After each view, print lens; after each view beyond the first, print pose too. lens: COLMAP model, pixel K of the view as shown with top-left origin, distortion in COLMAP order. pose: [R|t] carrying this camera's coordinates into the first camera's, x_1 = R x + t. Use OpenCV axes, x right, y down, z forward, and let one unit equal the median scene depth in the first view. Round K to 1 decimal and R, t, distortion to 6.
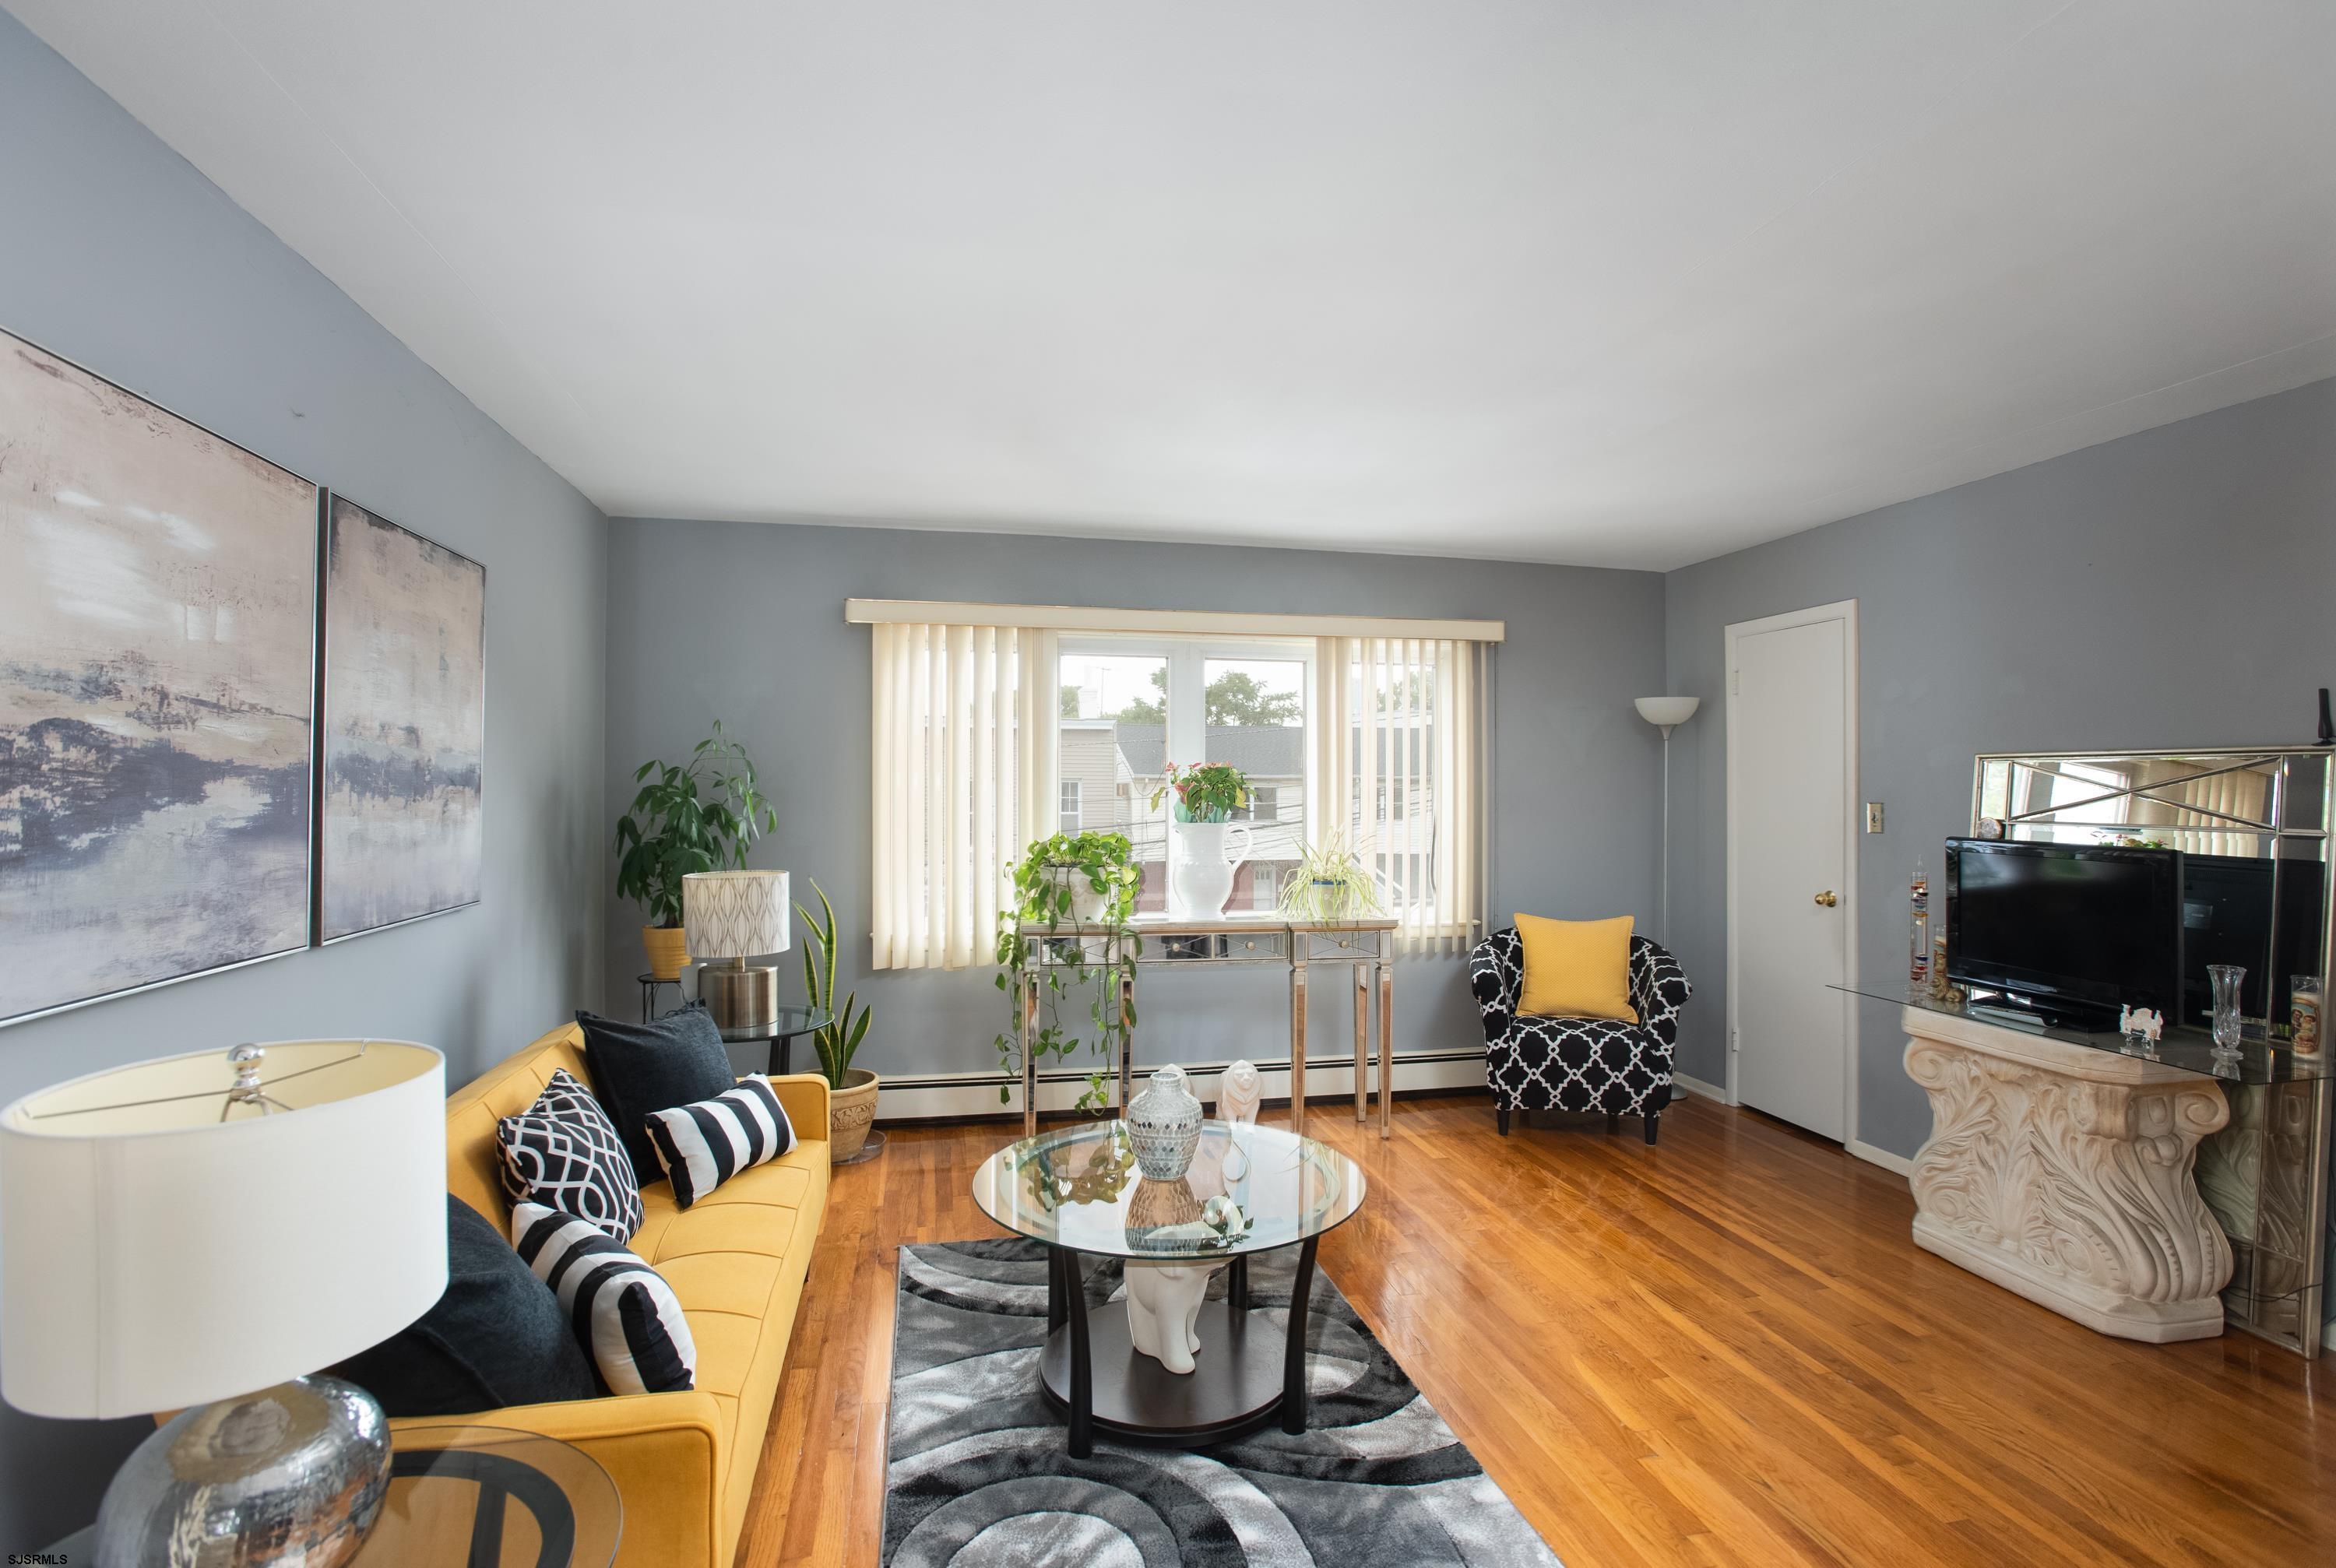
lens RADIAL K [[1128.6, 0, 1167.4], [0, 1128.6, 782.6], [0, 0, 1]] dist [-0.065605, 0.035953]
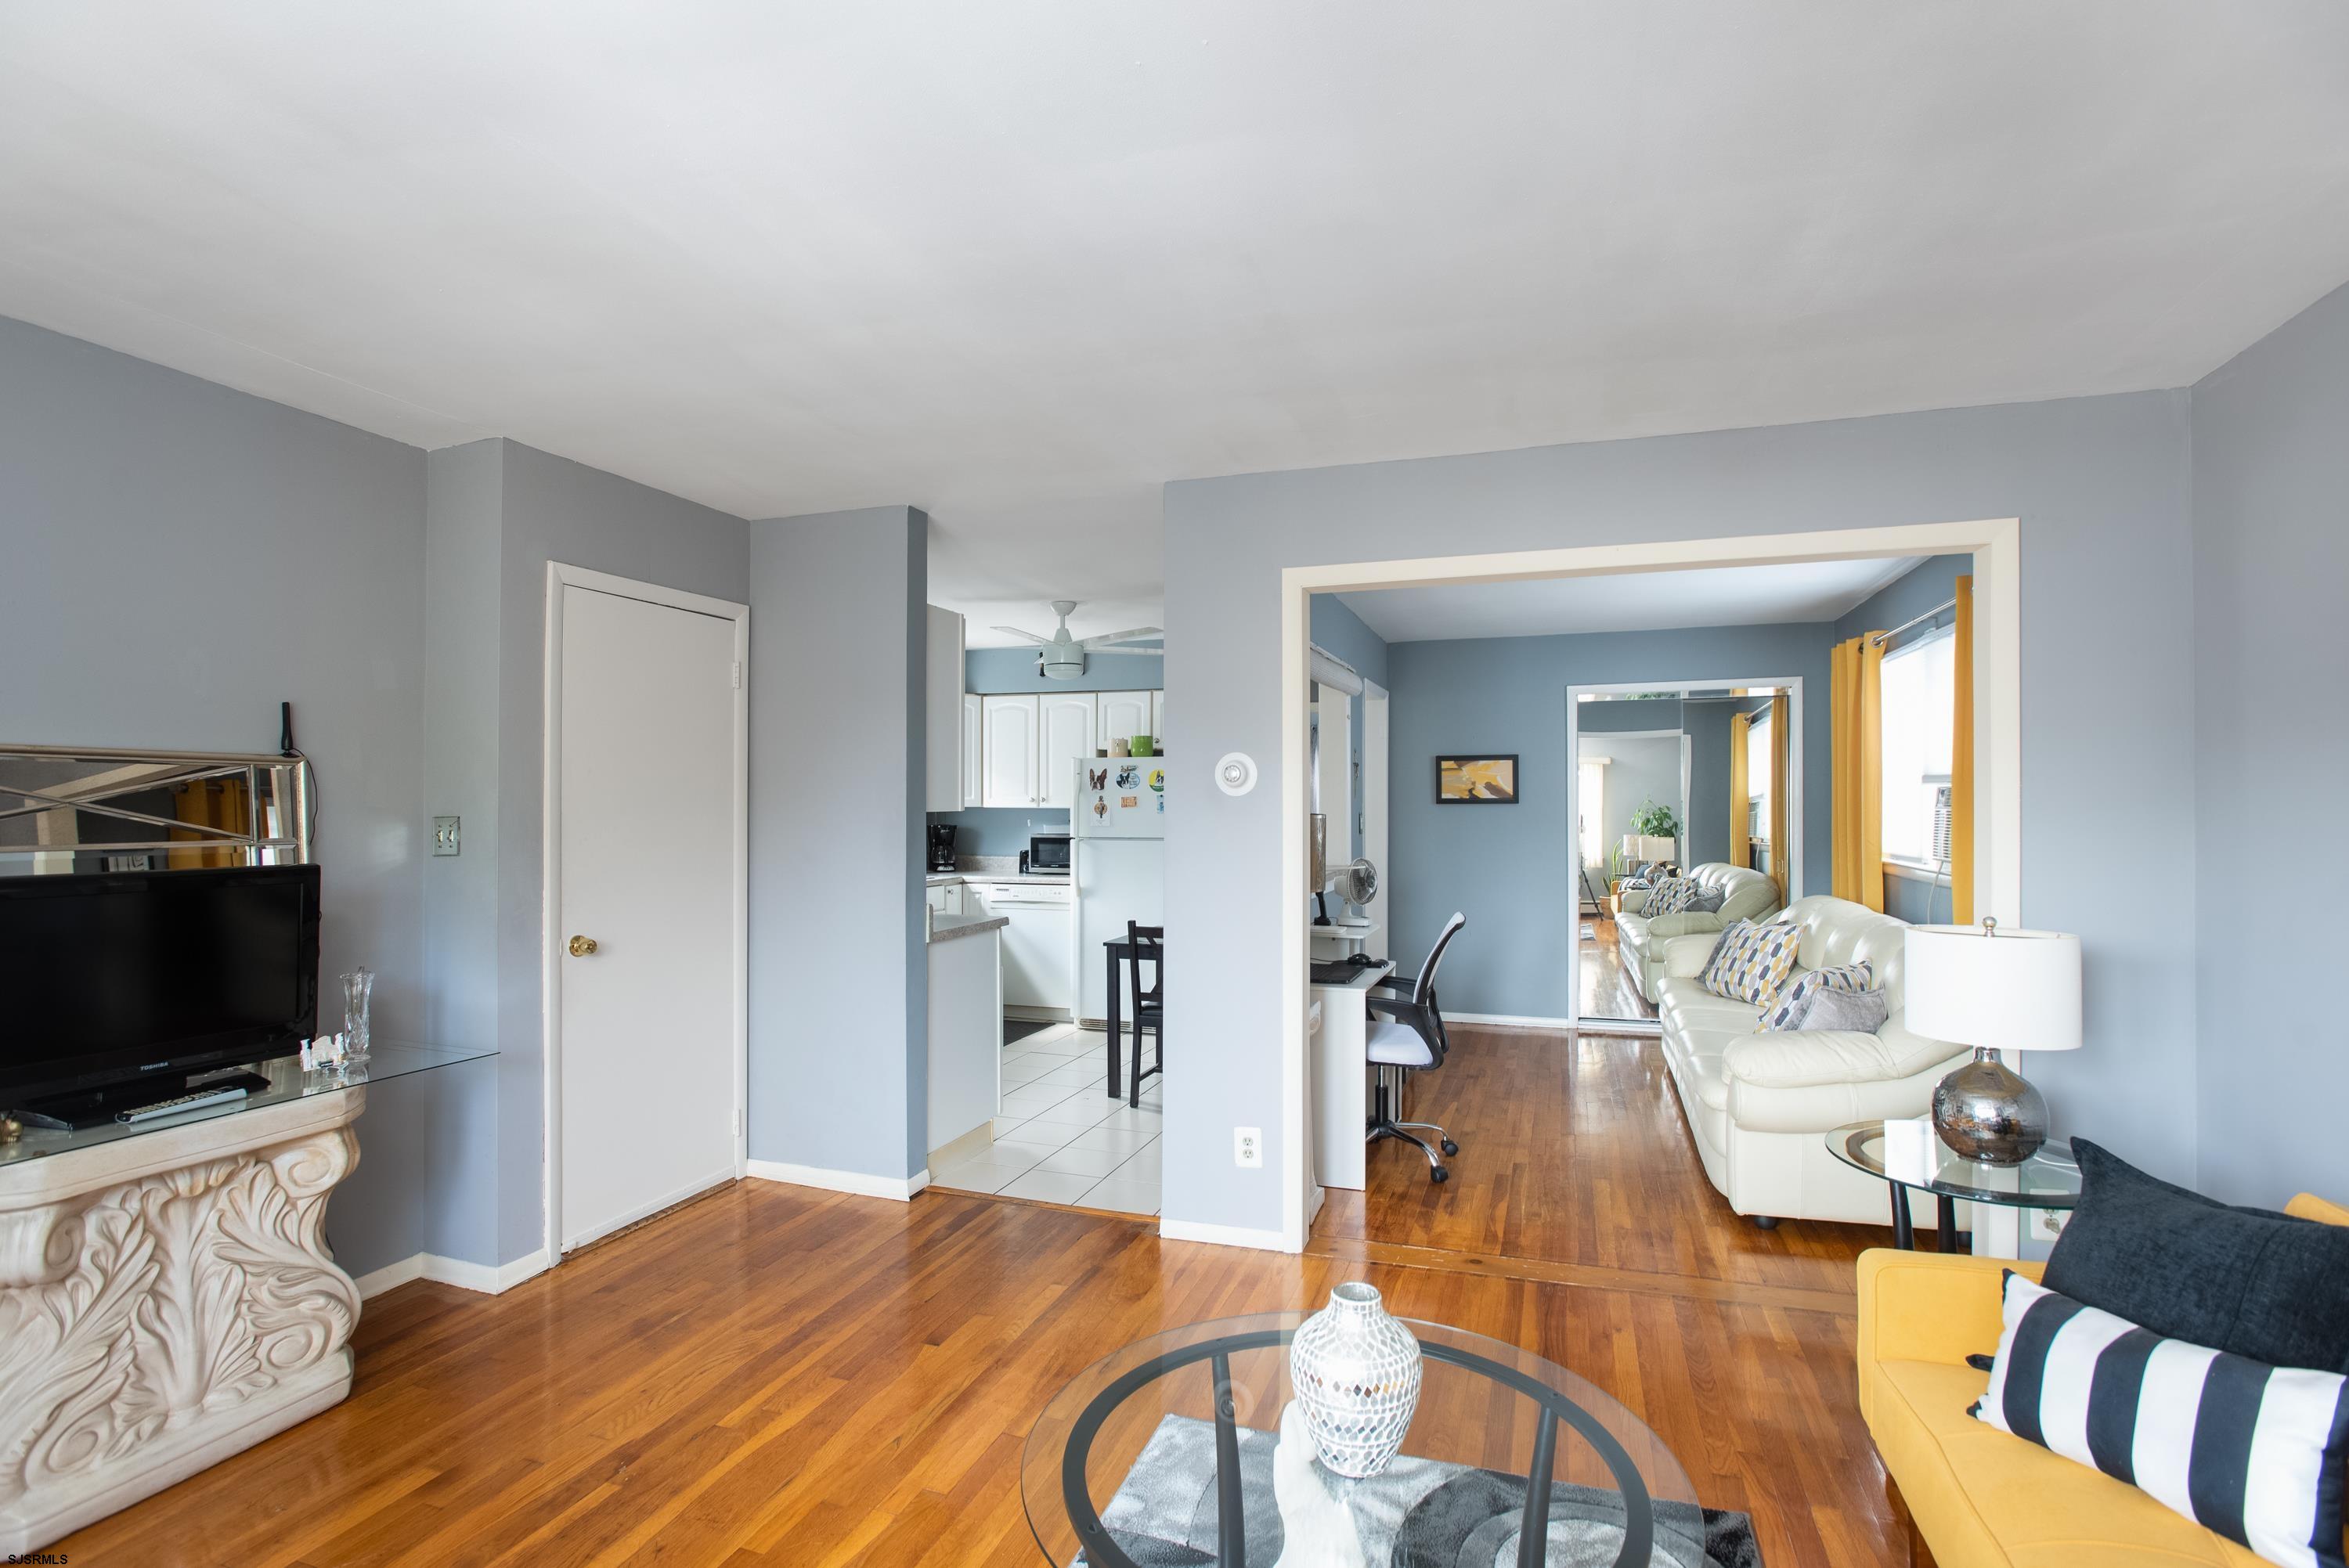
lens RADIAL K [[1134.9, 0, 1173.9], [0, 1134.9, 782.6], [0, 0, 1]] dist [-0.065605, 0.035953]
pose [[-0.858922, 0.002301, 0.512102, -0.194644], [-0.007668, 0.999820, -0.017353, 0.002280], [-0.512049, -0.018832, -0.858750, 1.370620]]
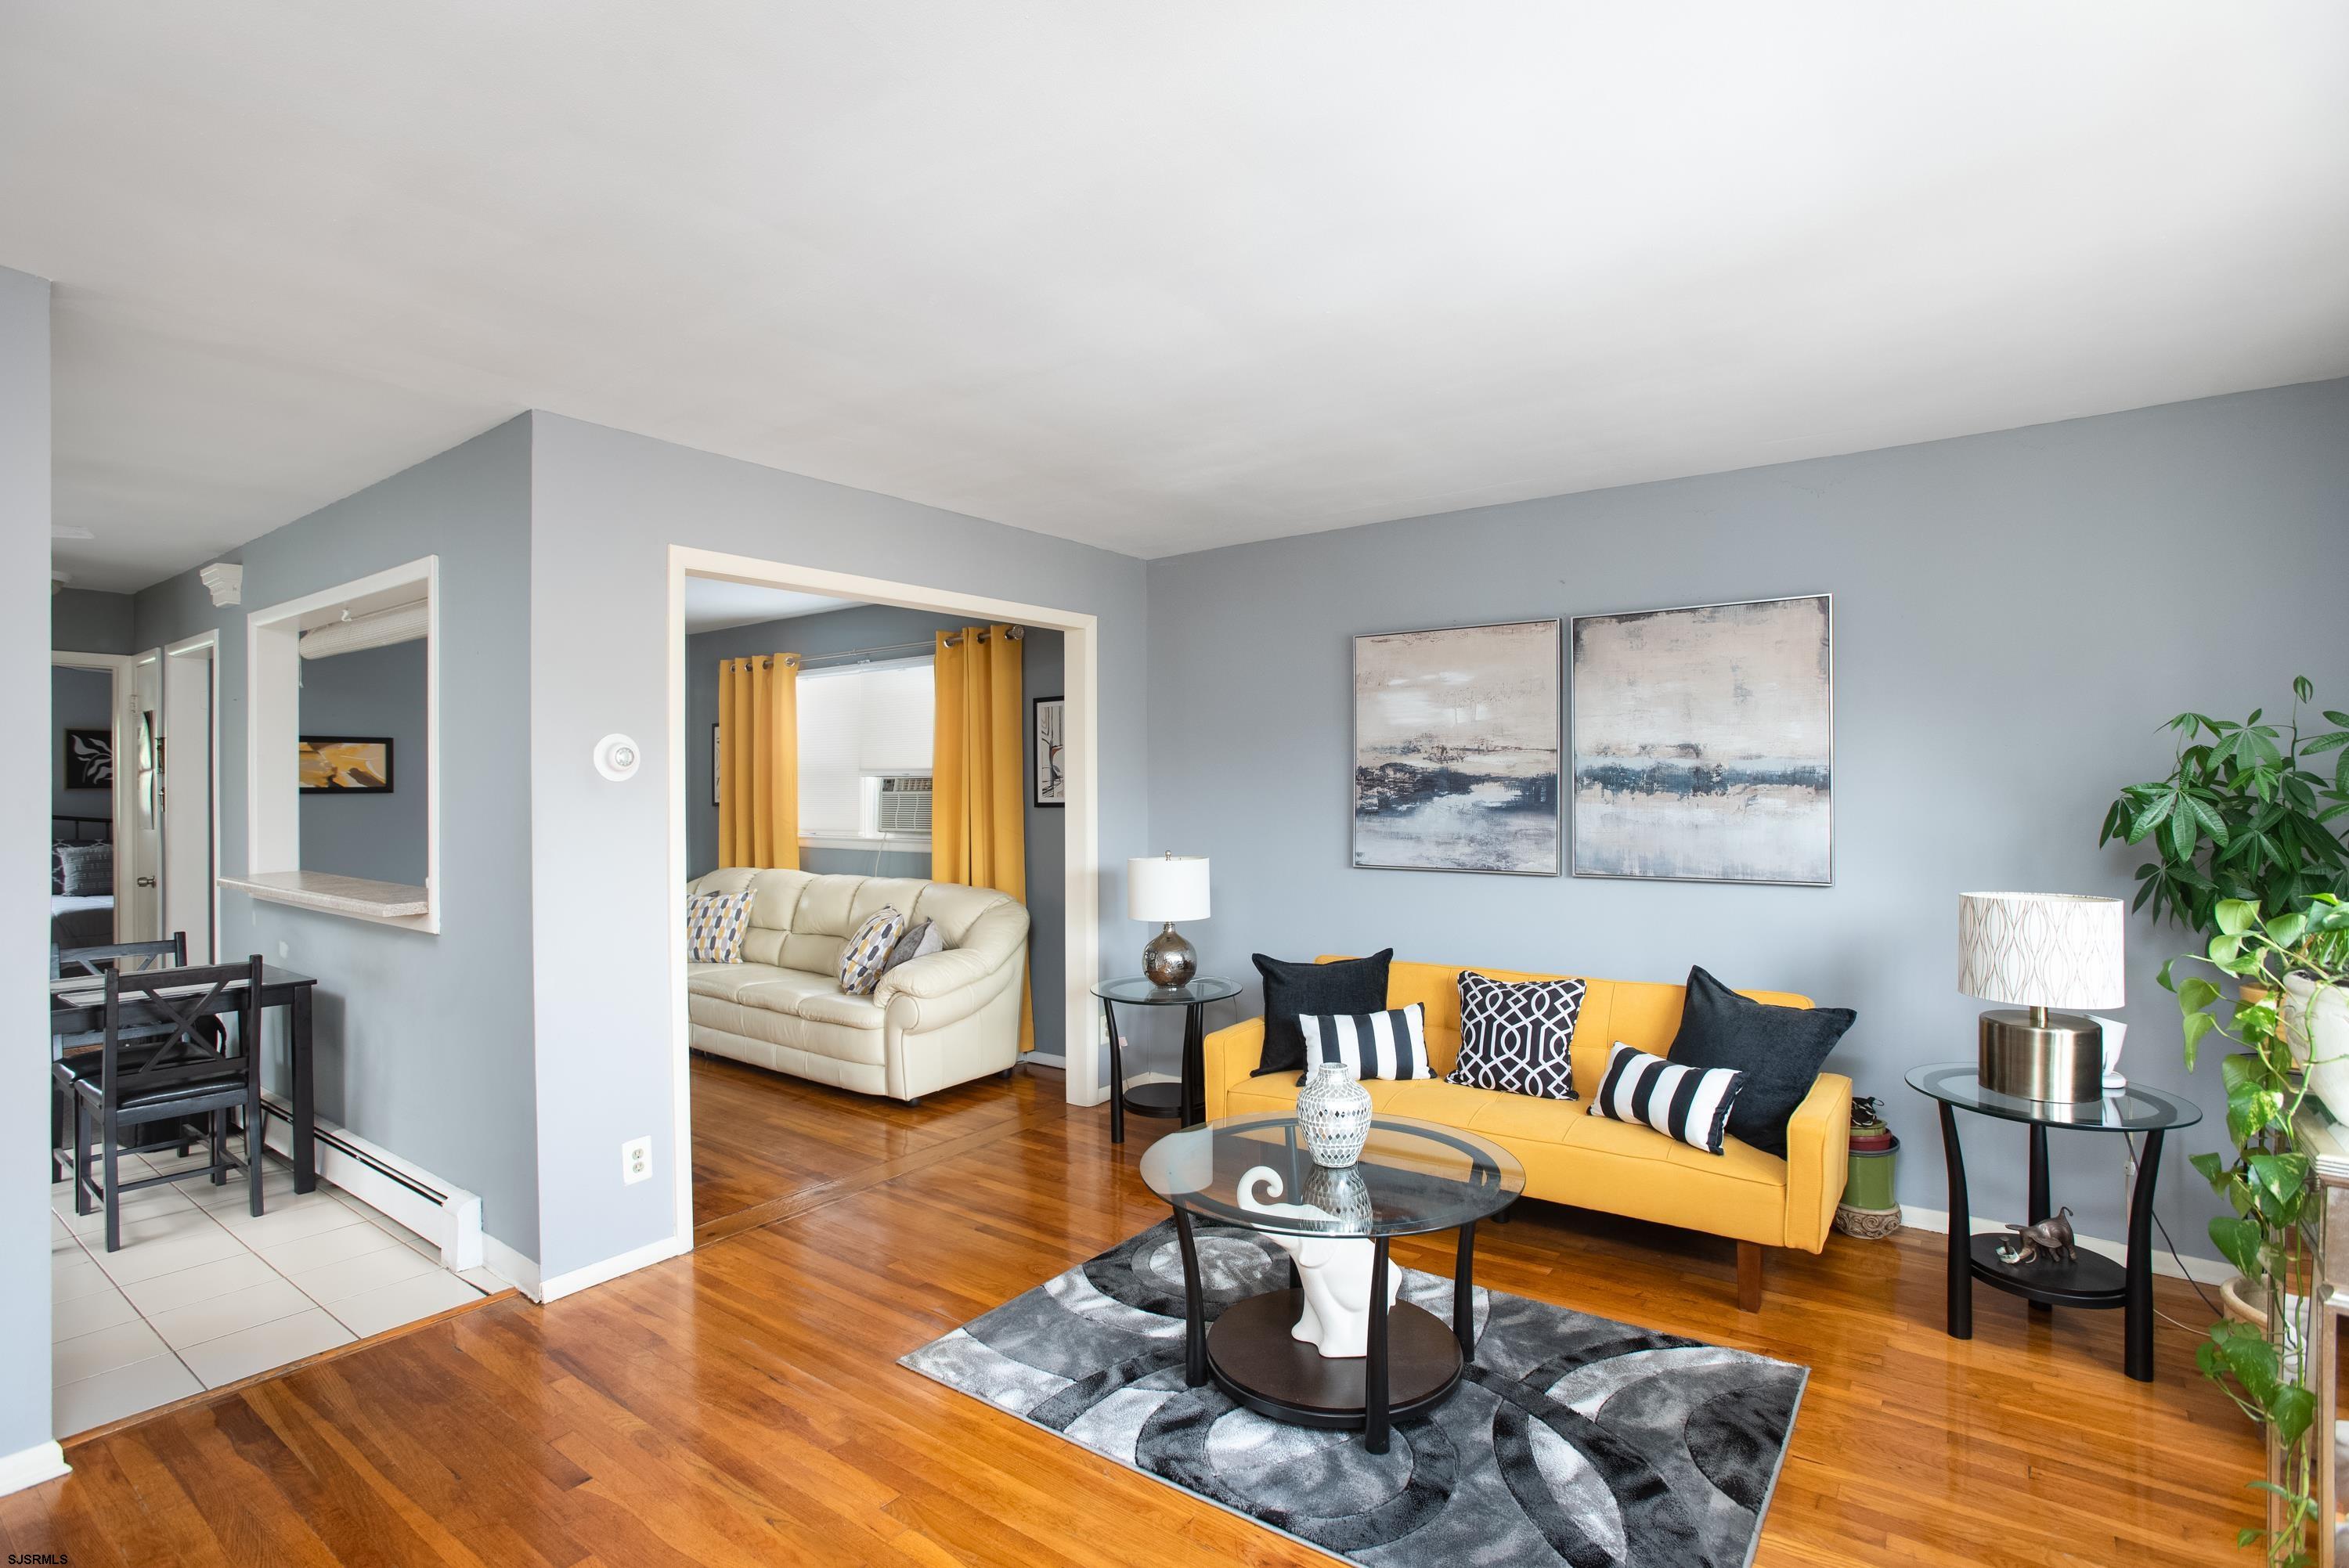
lens RADIAL K [[1134.9, 0, 1173.9], [0, 1134.9, 782.6], [0, 0, 1]] dist [-0.065605, 0.035953]
pose [[-0.743929, -0.003693, -0.668248, 0.701322], [0.005200, 0.999922, -0.011315, 0.011256], [0.668238, -0.011893, -0.743852, 1.469043]]
